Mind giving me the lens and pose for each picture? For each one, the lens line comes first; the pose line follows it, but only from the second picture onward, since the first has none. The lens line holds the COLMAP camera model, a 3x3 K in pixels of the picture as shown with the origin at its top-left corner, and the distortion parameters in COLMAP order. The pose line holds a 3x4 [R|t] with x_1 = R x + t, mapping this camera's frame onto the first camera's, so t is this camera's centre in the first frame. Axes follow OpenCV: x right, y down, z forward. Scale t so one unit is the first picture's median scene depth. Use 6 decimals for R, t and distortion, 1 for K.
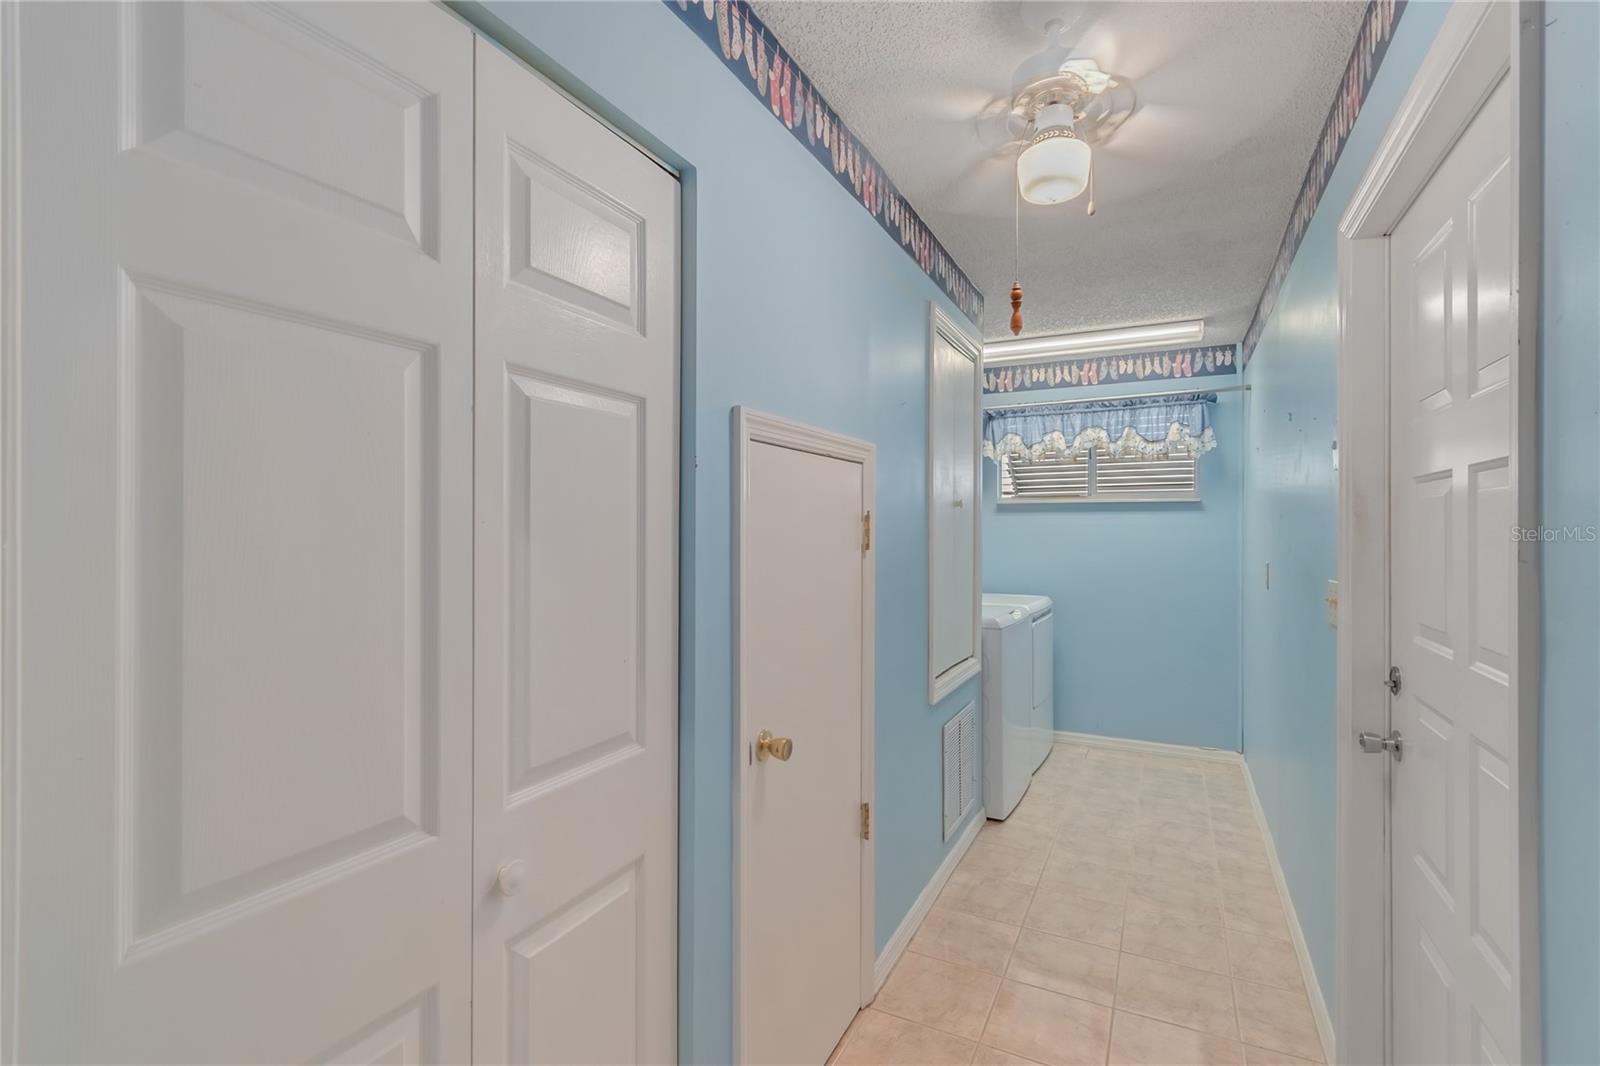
lens RADIAL K [[719.2, 0, 794.4], [0, 719.2, 533.7], [0, 0, 1]] dist [0.002367, -0.000518]
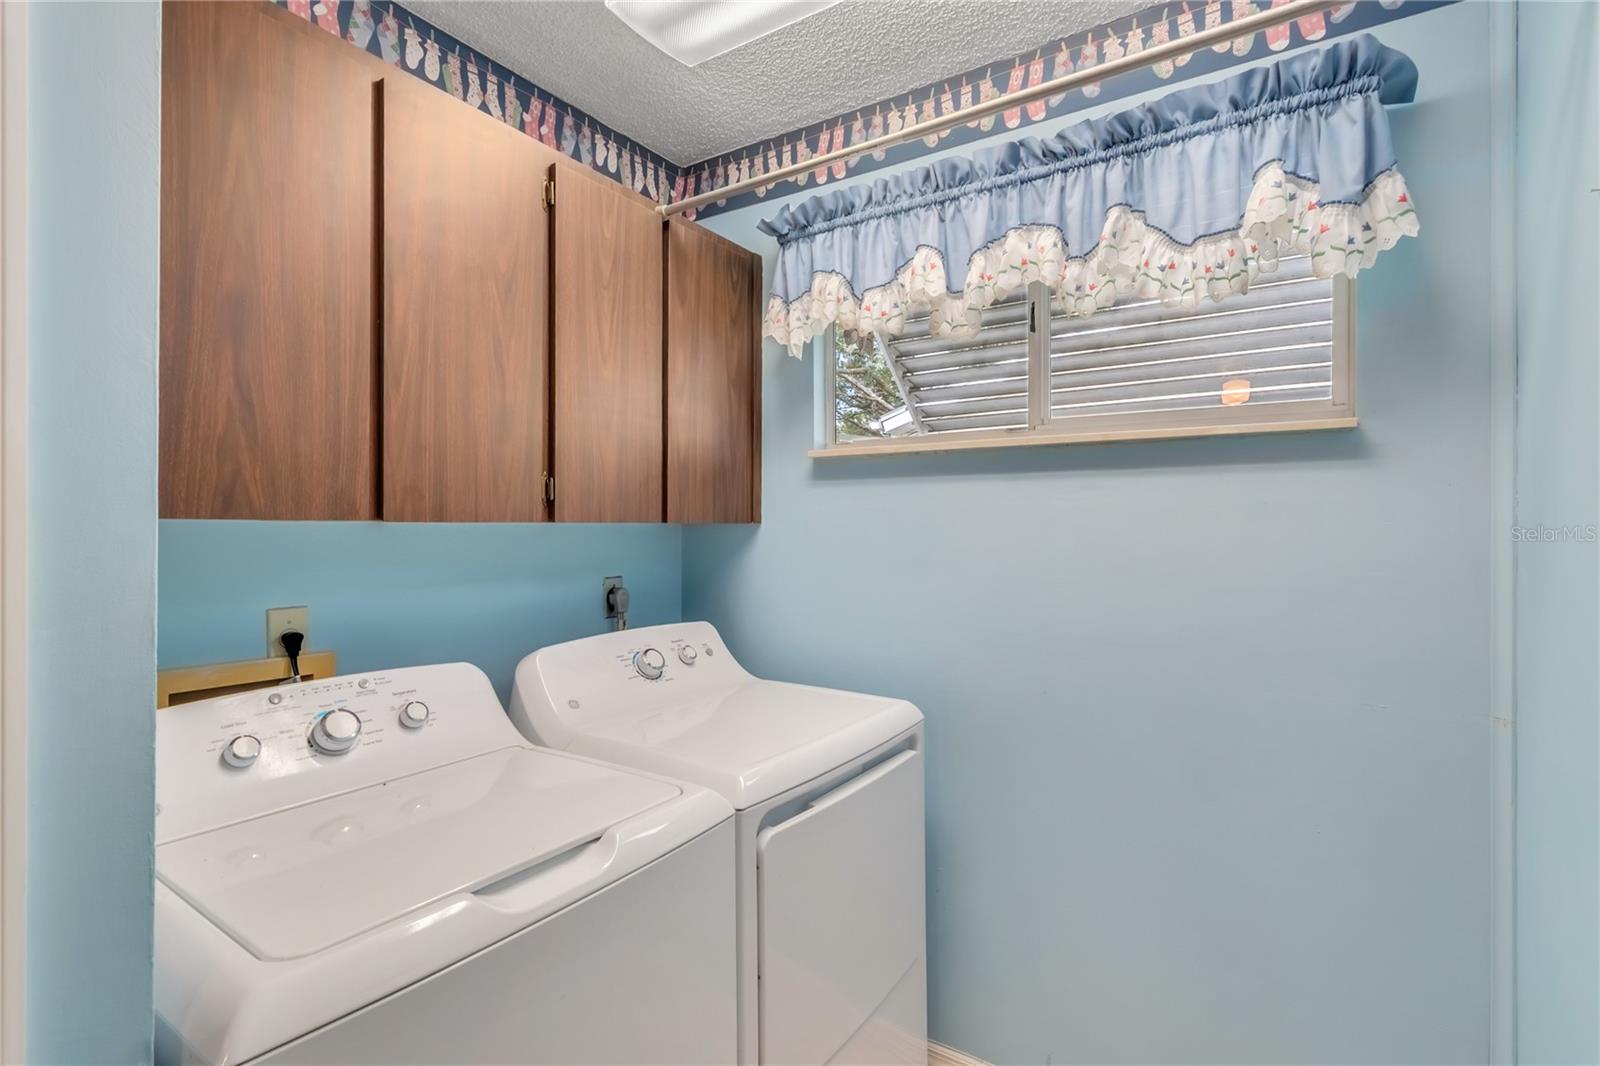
lens RADIAL K [[719.2, 0, 808.0], [0, 719.2, 529.2], [0, 0, 1]] dist [0.002367, -0.000518]
pose [[0.995381, 0.000946, -0.095996, 0.354386], [-0.001226, 0.999995, -0.002855, -0.000627], [0.095993, 0.002960, 0.995378, 0.660182]]
